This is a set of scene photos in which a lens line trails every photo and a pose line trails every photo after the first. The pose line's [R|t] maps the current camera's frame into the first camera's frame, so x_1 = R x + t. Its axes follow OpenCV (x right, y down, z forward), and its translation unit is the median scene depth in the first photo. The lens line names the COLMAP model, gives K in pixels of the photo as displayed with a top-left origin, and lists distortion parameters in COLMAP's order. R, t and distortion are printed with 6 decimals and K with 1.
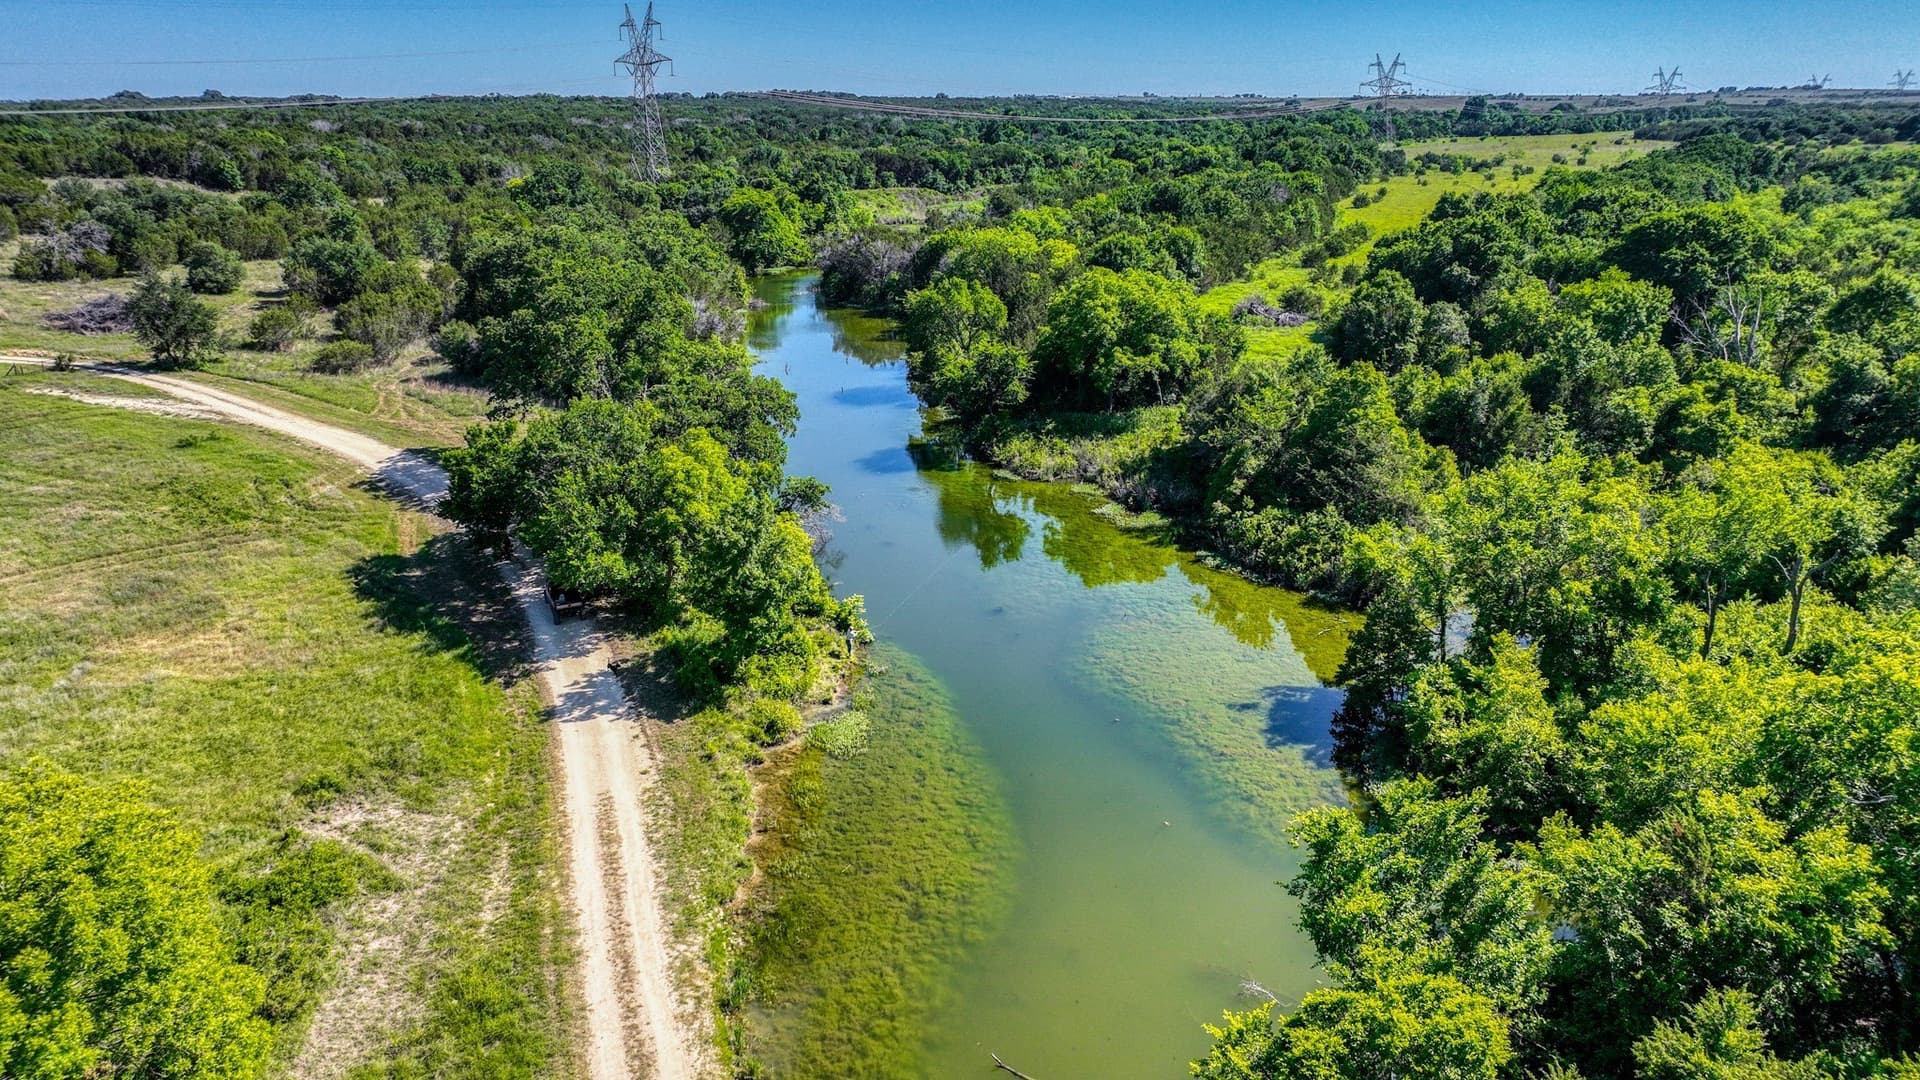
lens RADIAL K [[1345.1, 0, 960.0], [0, 1345.1, 540.0], [0, 0, 1]] dist [-0.011323, 0.030153]
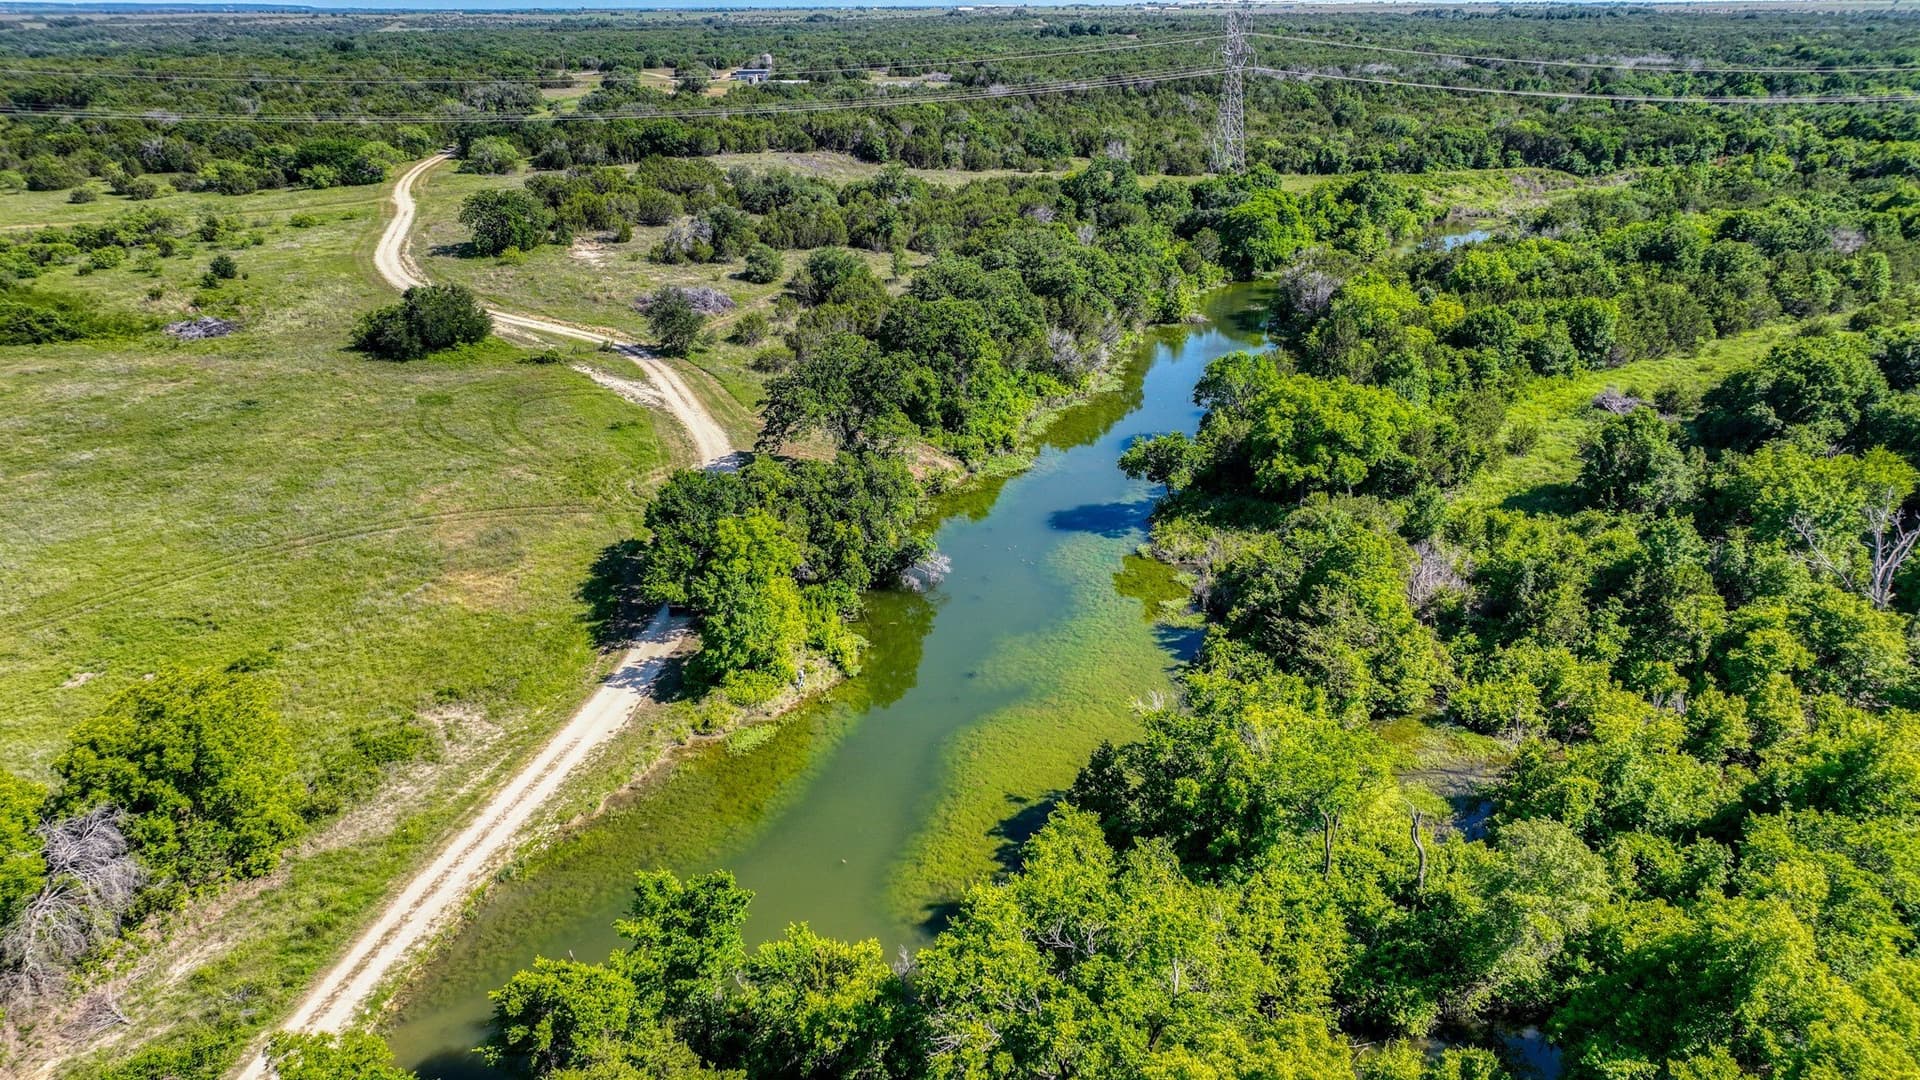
lens RADIAL K [[1345.1, 0, 960.0], [0, 1345.1, 540.0], [0, 0, 1]] dist [-0.011323, 0.030153]
pose [[0.851024, 0.193457, -0.488194, 0.461226], [-0.160033, 0.980990, 0.109766, -0.158340], [0.500148, -0.015286, 0.865805, -0.096039]]
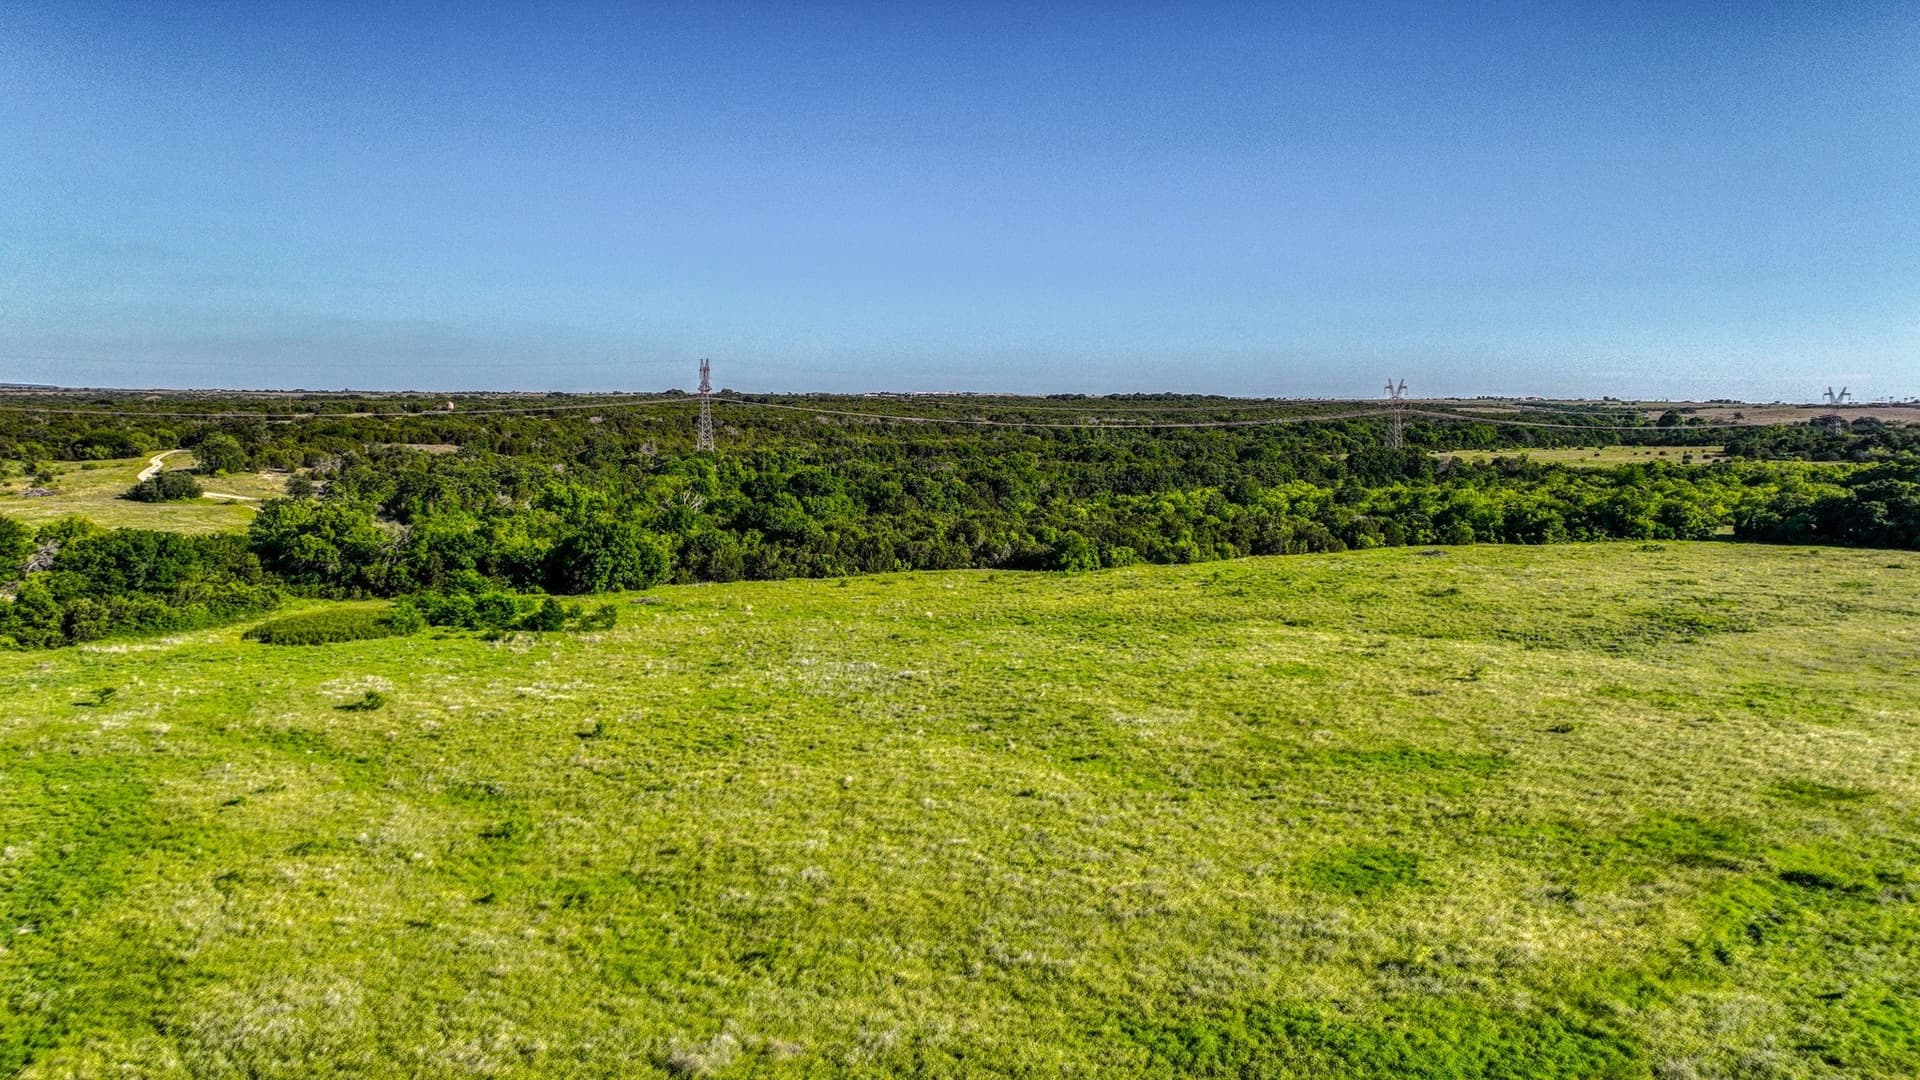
lens RADIAL K [[1345.1, 0, 960.0], [0, 1345.1, 540.0], [0, 0, 1]] dist [-0.011323, 0.030153]
pose [[0.926571, 0.055515, -0.372000, 2.001202], [-0.132908, 0.973566, -0.185757, 0.325585], [0.351854, 0.221559, 0.909456, -1.217721]]
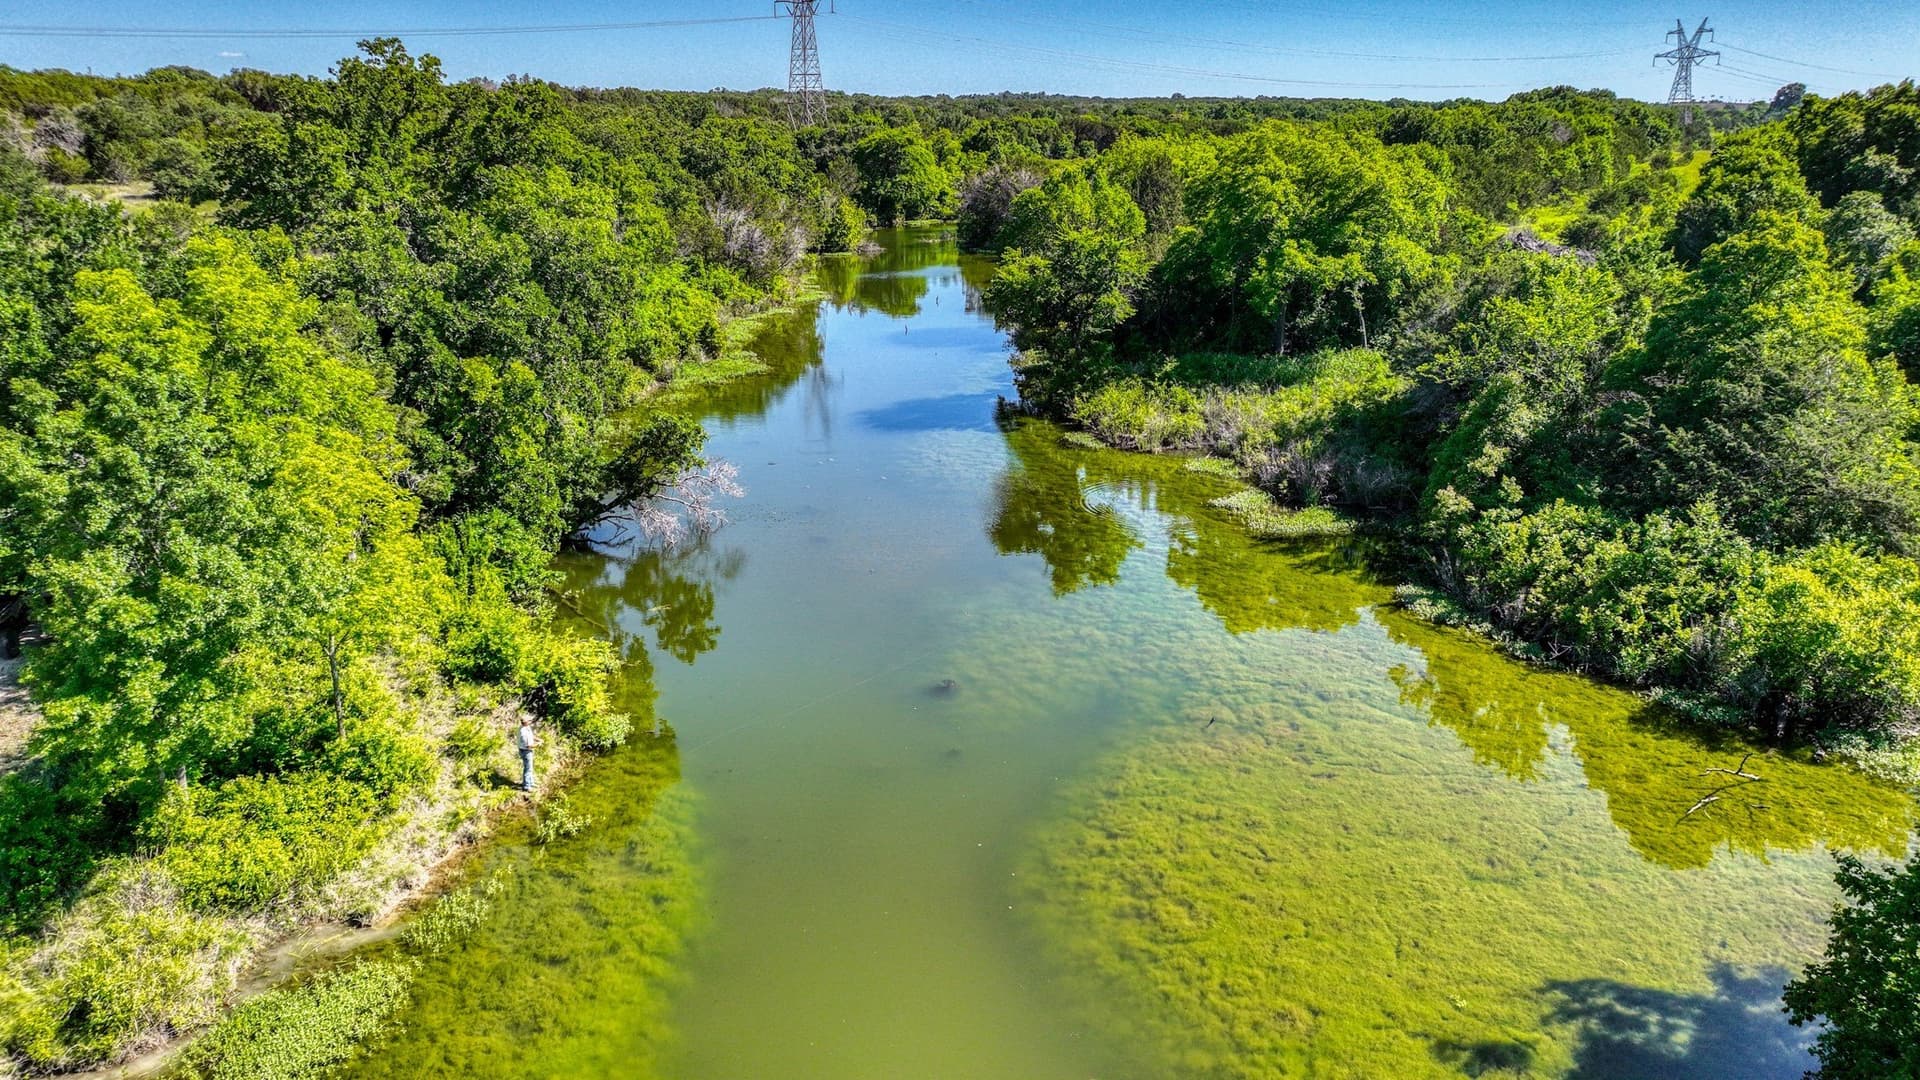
lens RADIAL K [[1345.1, 0, 960.0], [0, 1345.1, 540.0], [0, 0, 1]] dist [-0.011323, 0.030153]
pose [[0.985057, 0.049814, -0.164870, 0.079761], [-0.051634, 0.998643, -0.006771, 0.002689], [0.164310, 0.015182, 0.986292, 0.394214]]
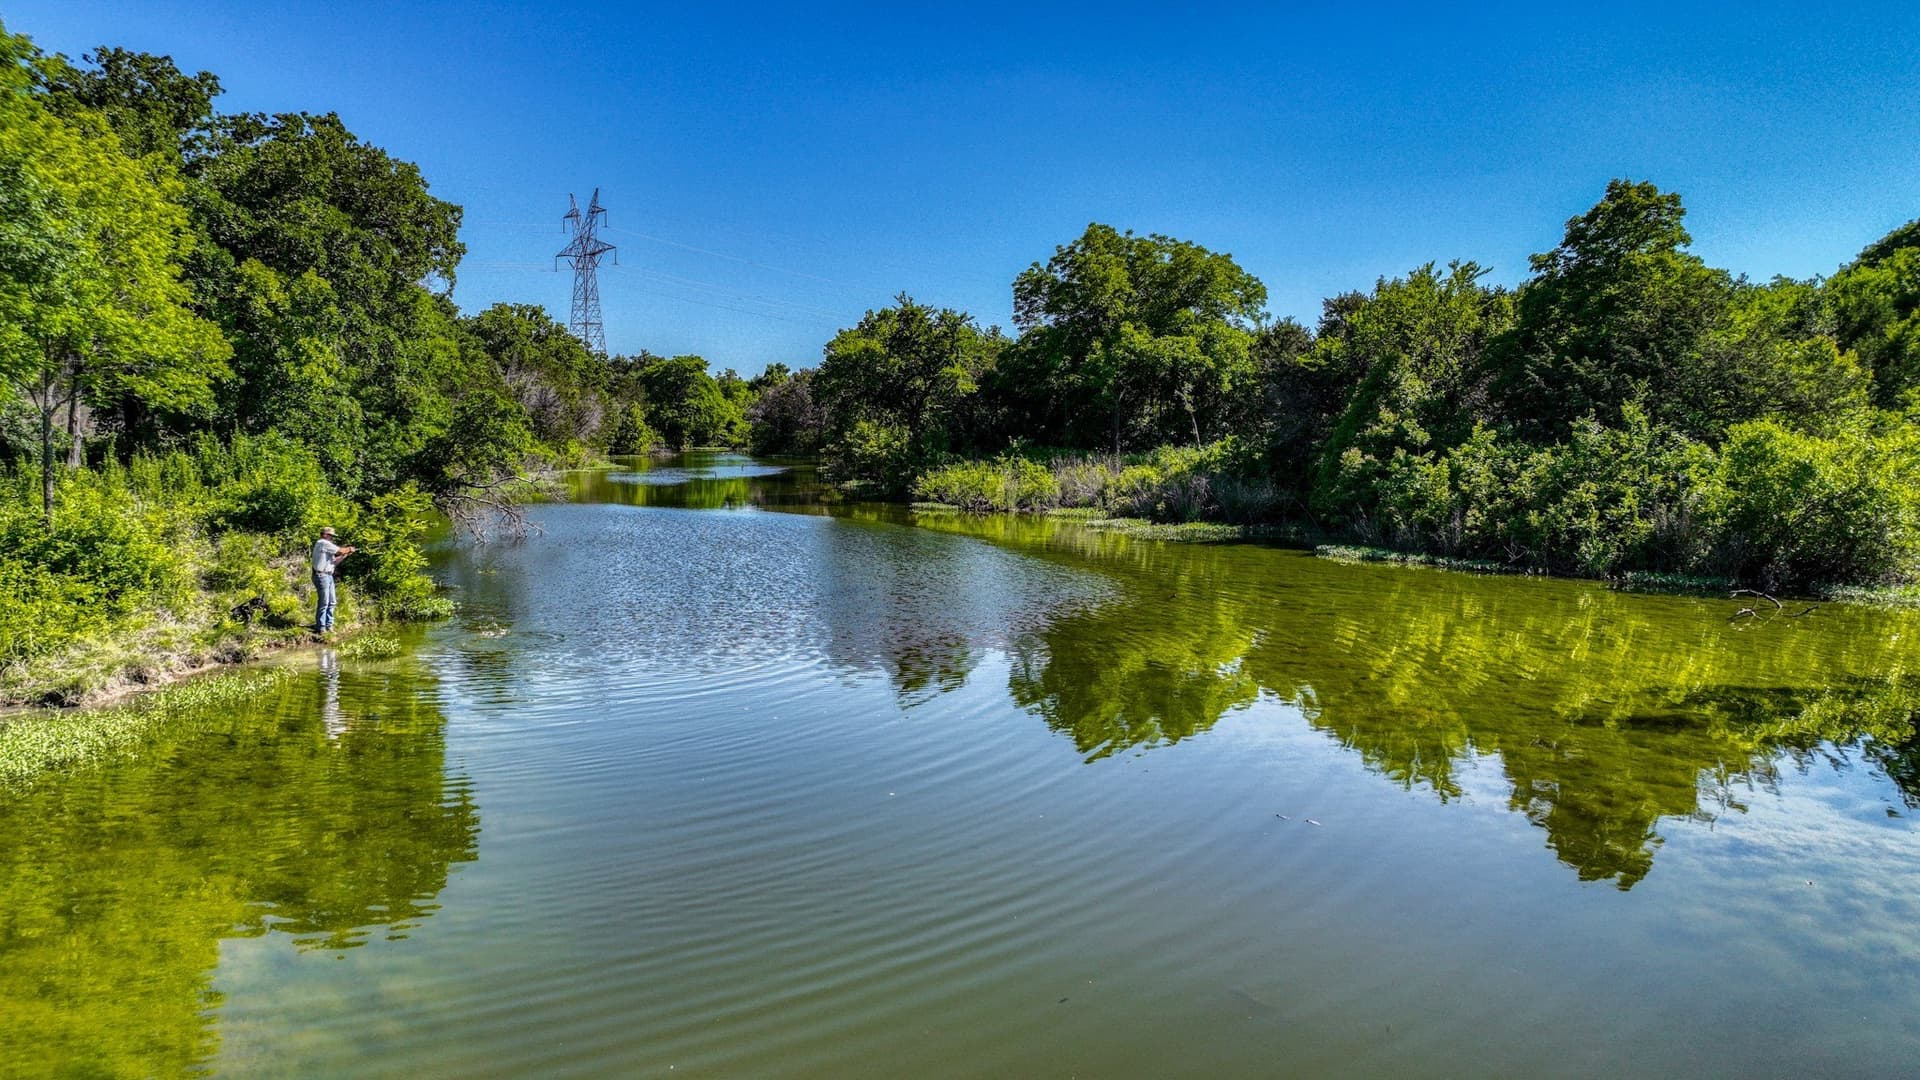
lens RADIAL K [[1345.1, 0, 960.0], [0, 1345.1, 540.0], [0, 0, 1]] dist [-0.011323, 0.030153]
pose [[0.999983, 0.005312, -0.002319, 0.046075], [-0.005701, 0.973599, -0.228194, 0.090781], [0.001045, 0.228203, 0.973613, 0.452649]]
